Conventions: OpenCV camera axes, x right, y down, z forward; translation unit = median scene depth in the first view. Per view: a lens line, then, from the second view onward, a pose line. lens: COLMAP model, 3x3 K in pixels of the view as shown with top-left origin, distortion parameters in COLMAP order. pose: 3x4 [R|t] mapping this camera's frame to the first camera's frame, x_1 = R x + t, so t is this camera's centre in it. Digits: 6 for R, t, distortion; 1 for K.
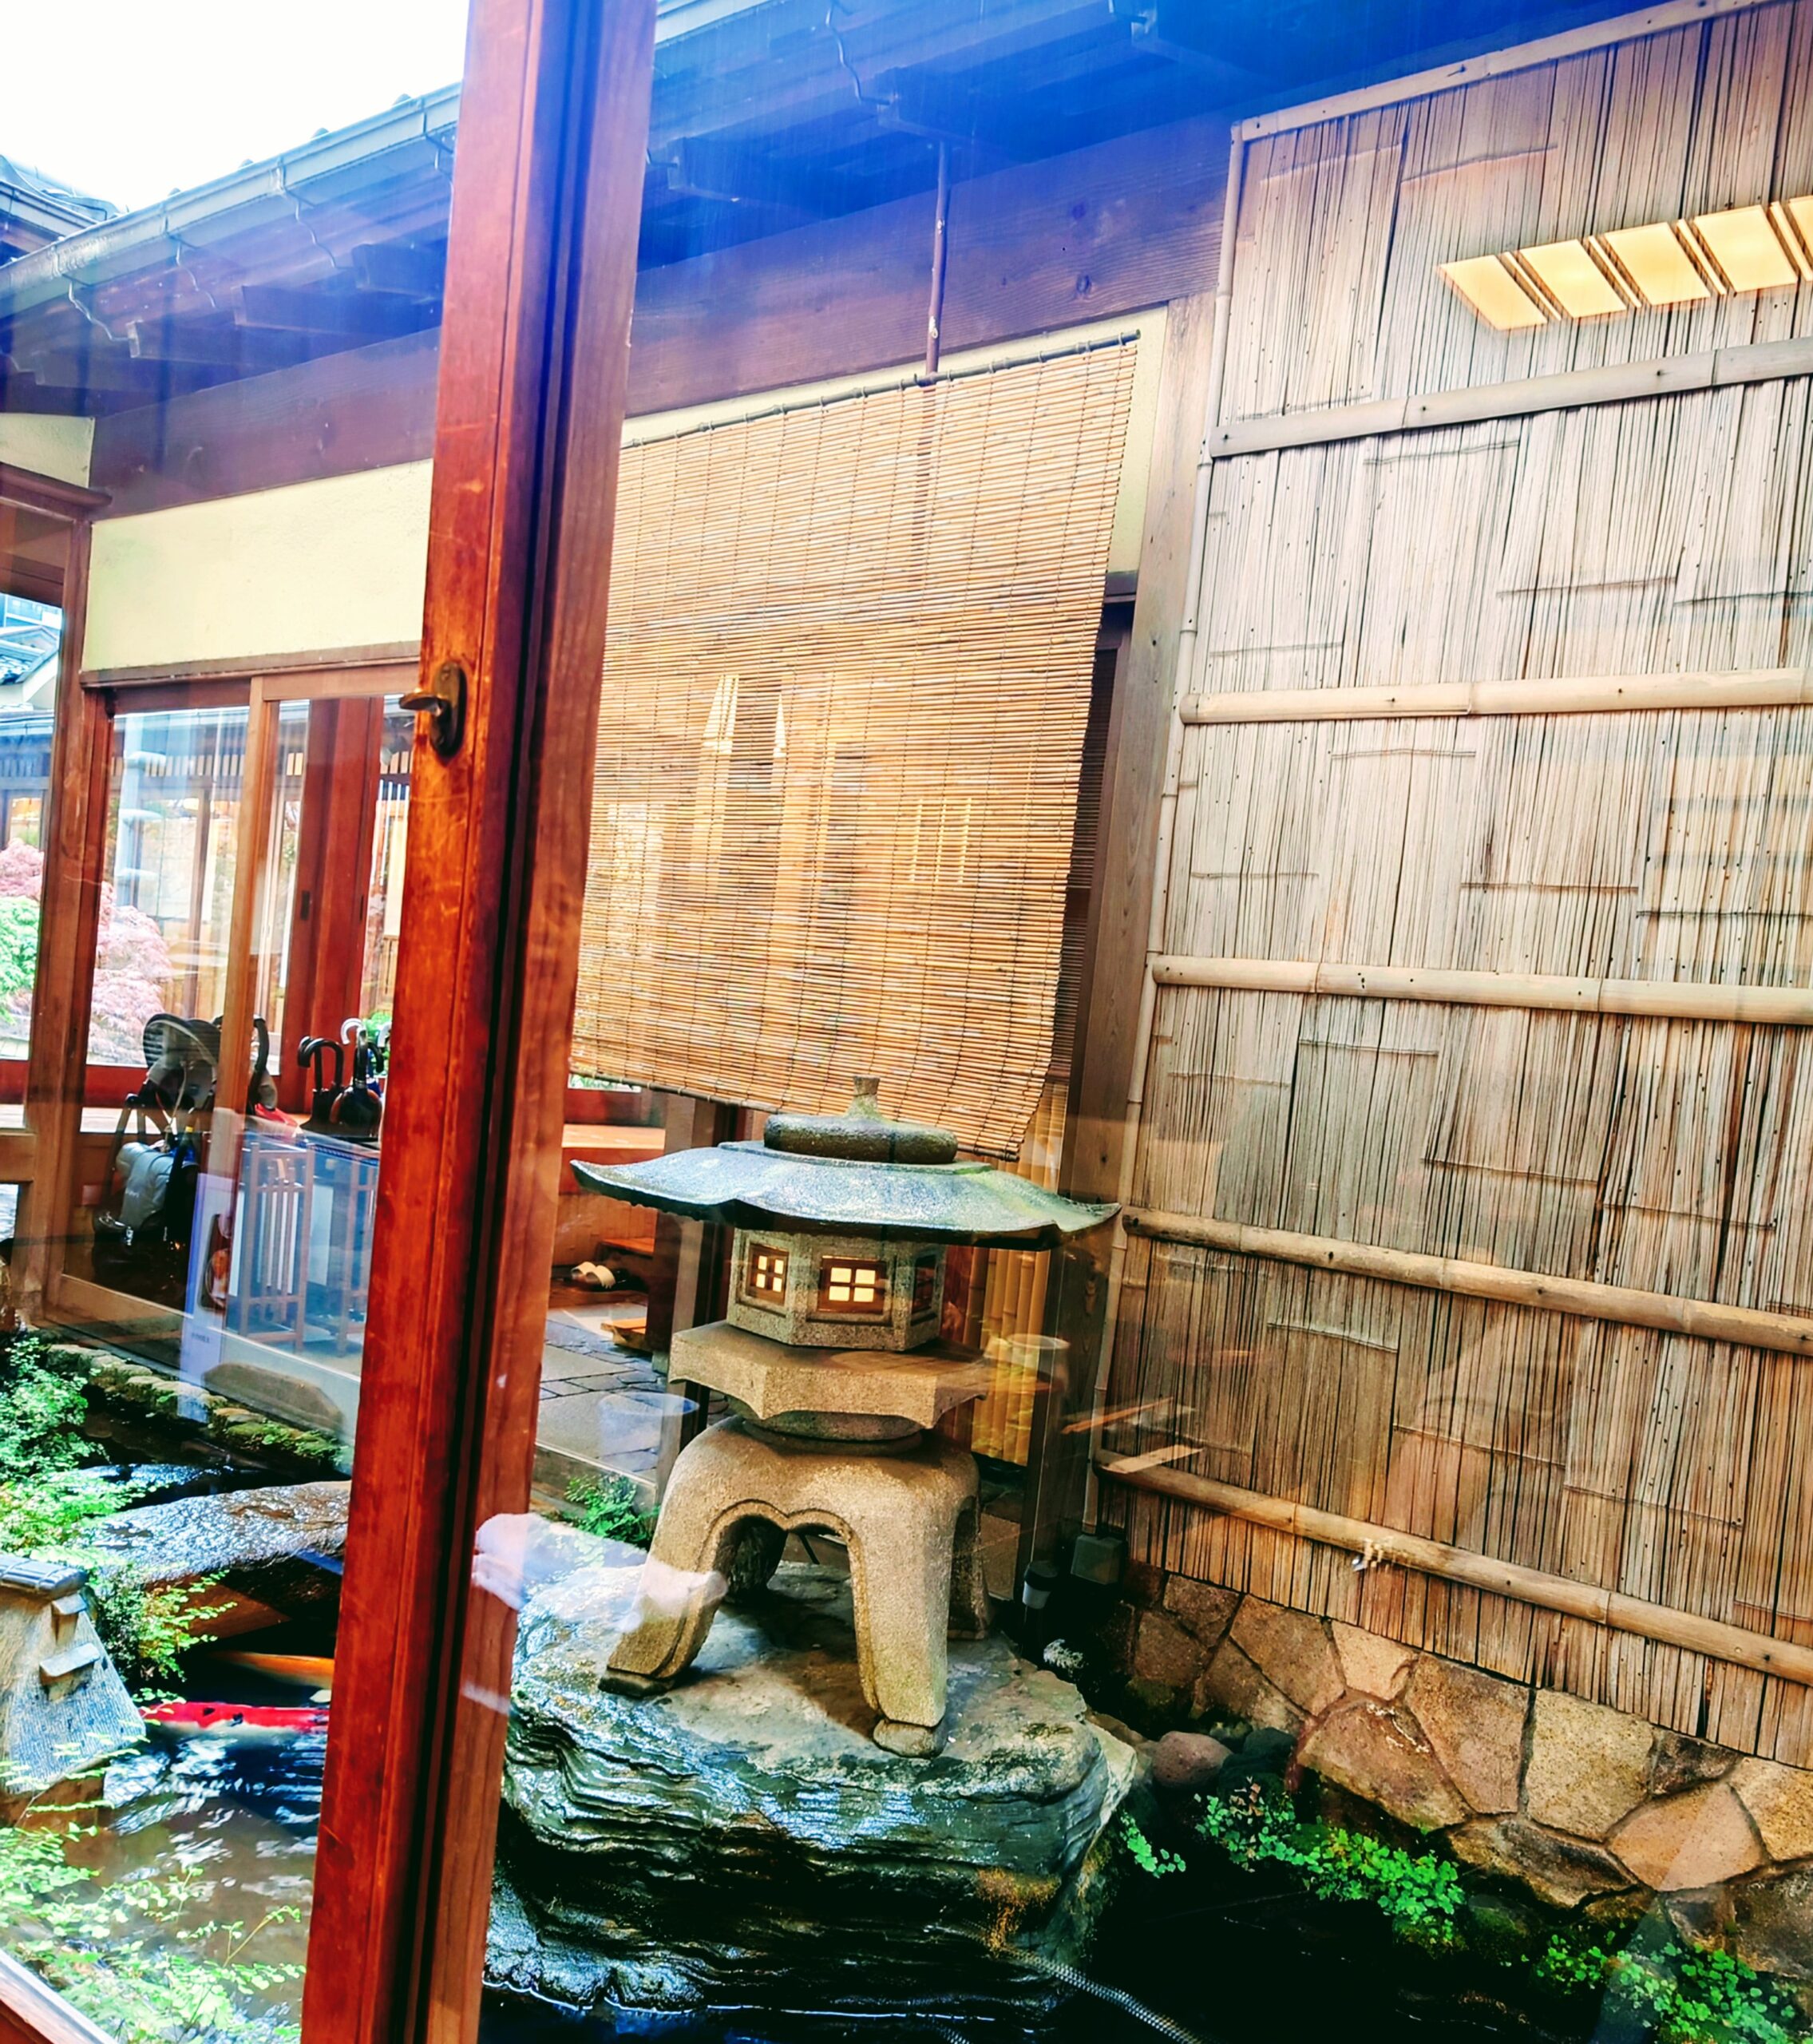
lens RADIAL K [[1522.3, 0, 898.2], [0, 1522.3, 1013.6], [0, 0, 1]] dist [0.065948, -0.051977]
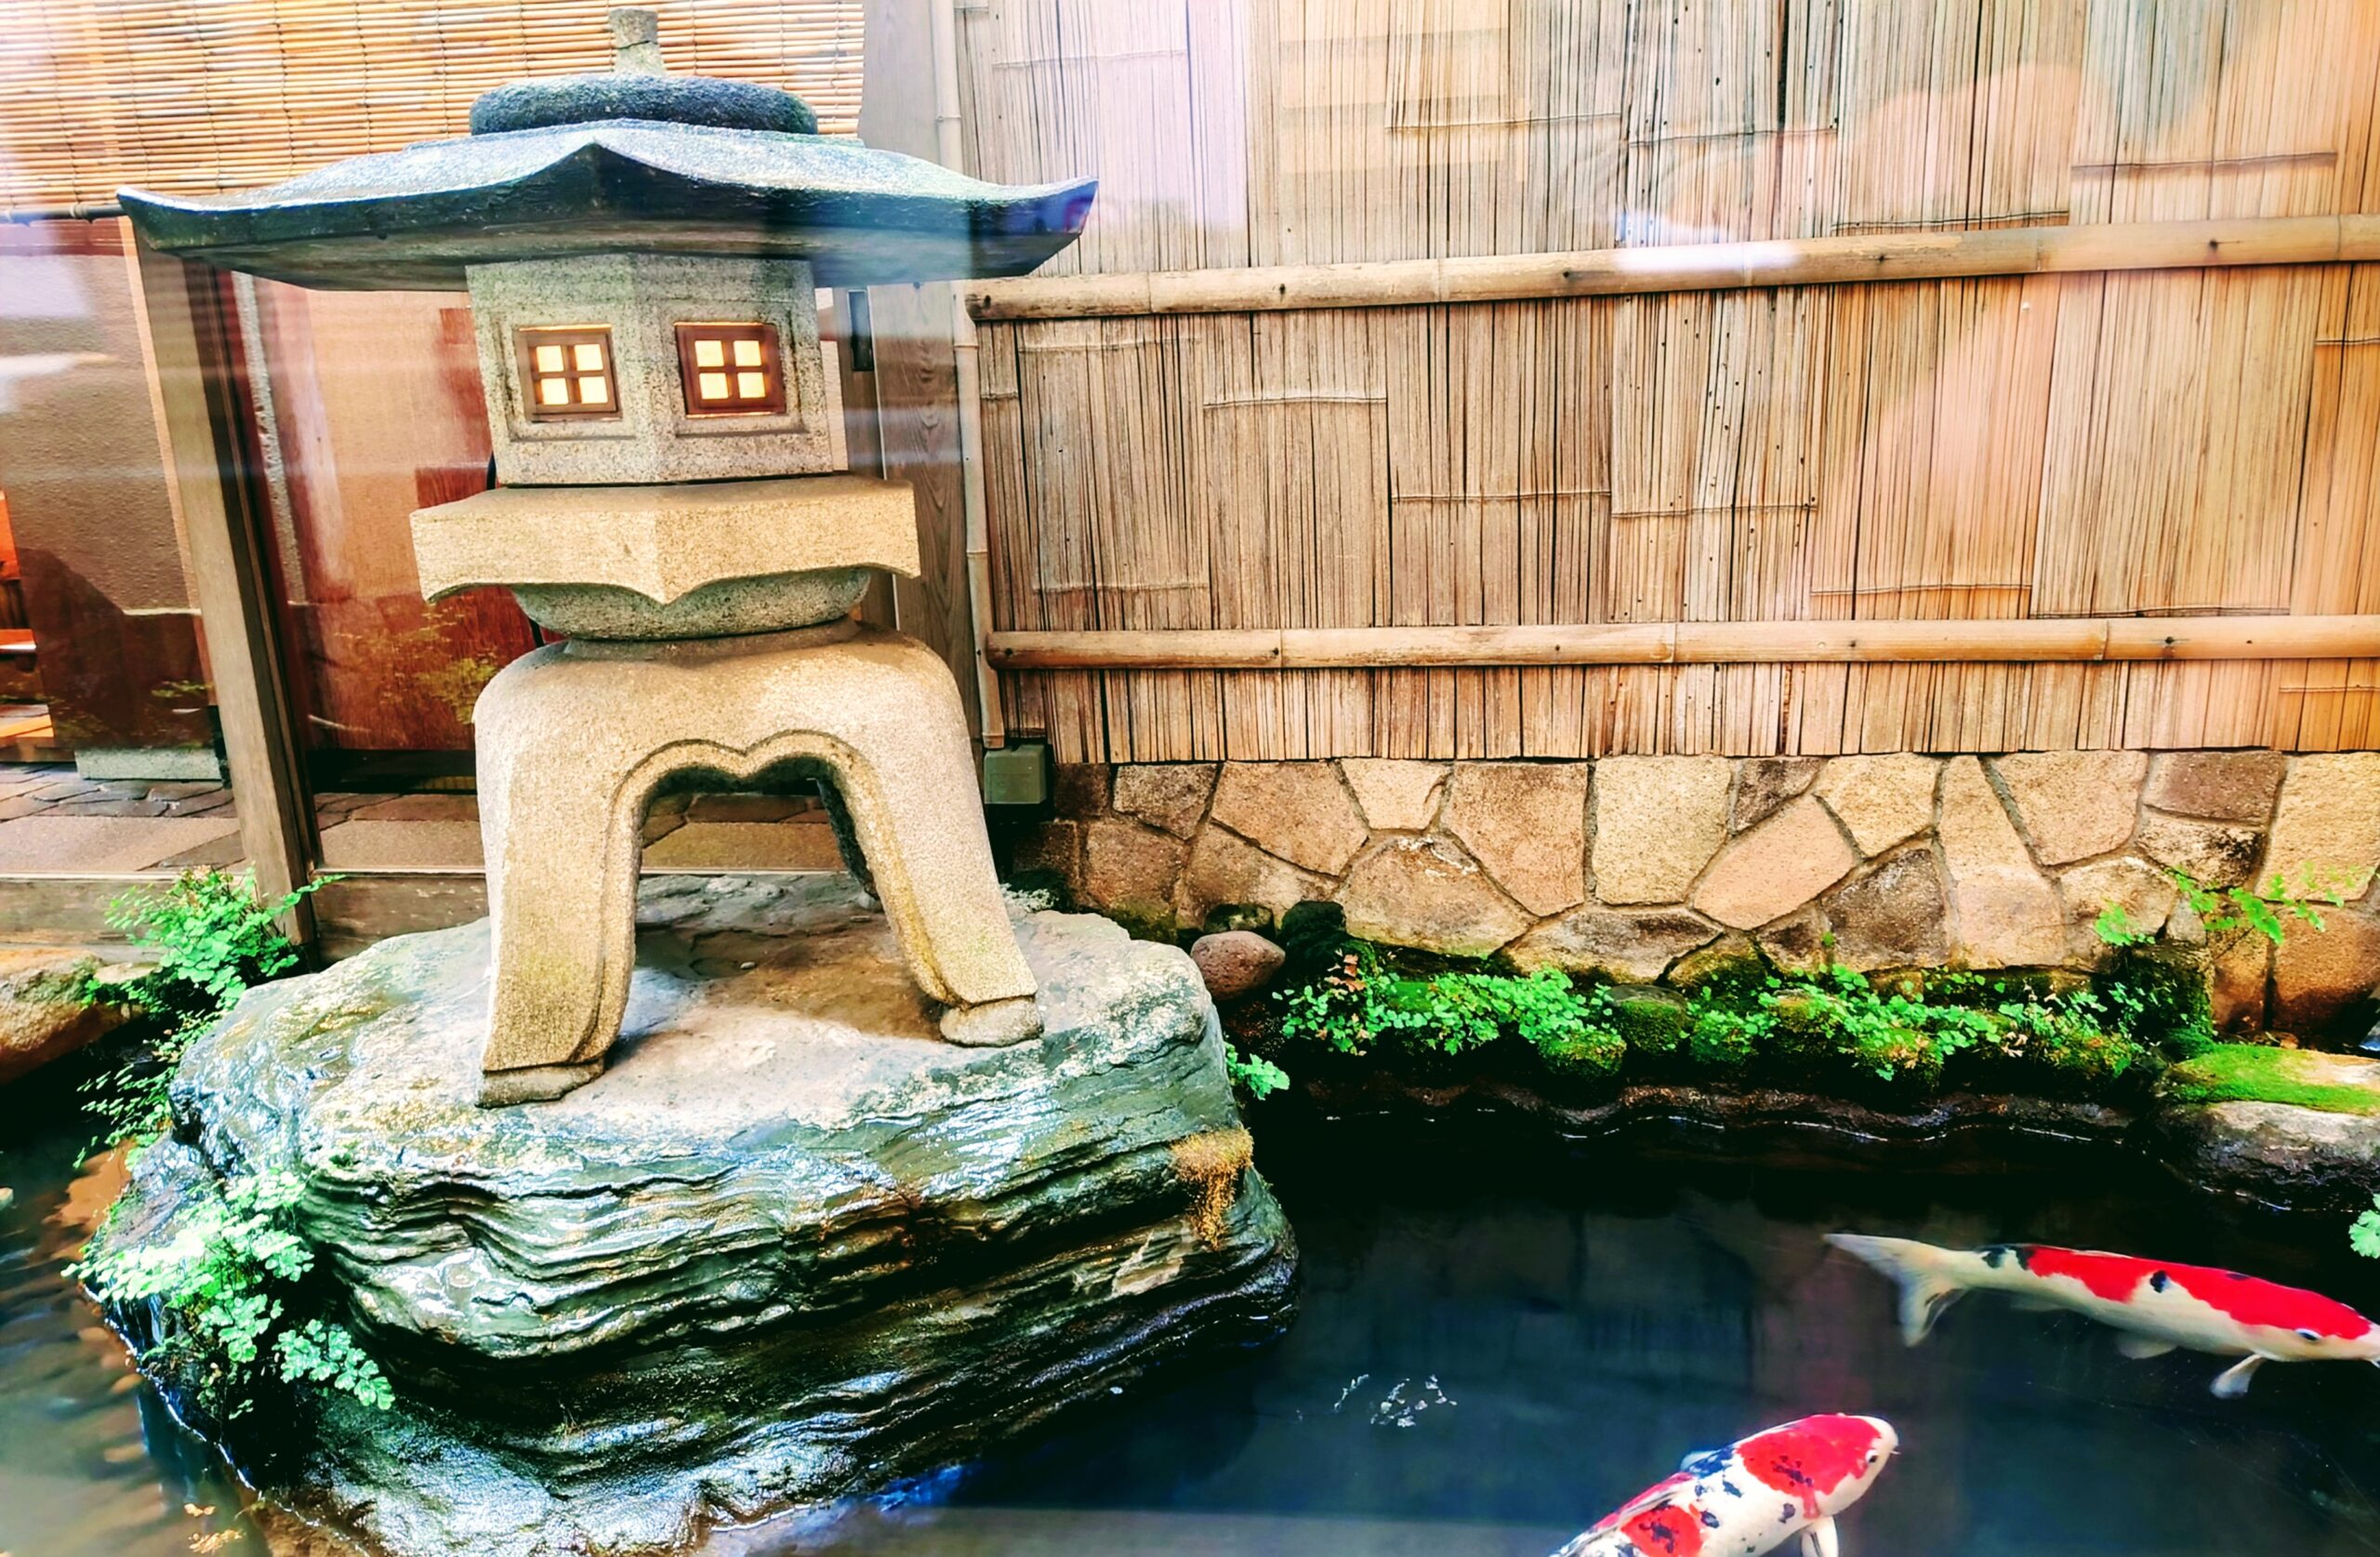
lens RADIAL K [[1769.1, 0, 1194.7], [0, 1769.1, 785.5], [0, 0, 1]] dist [0.033285, -0.004741]
pose [[0.875242, -0.247077, 0.415817, -0.187250], [0.116526, 0.942076, 0.314506, 0.130930], [-0.469439, -0.226816, 0.853336, 0.300569]]
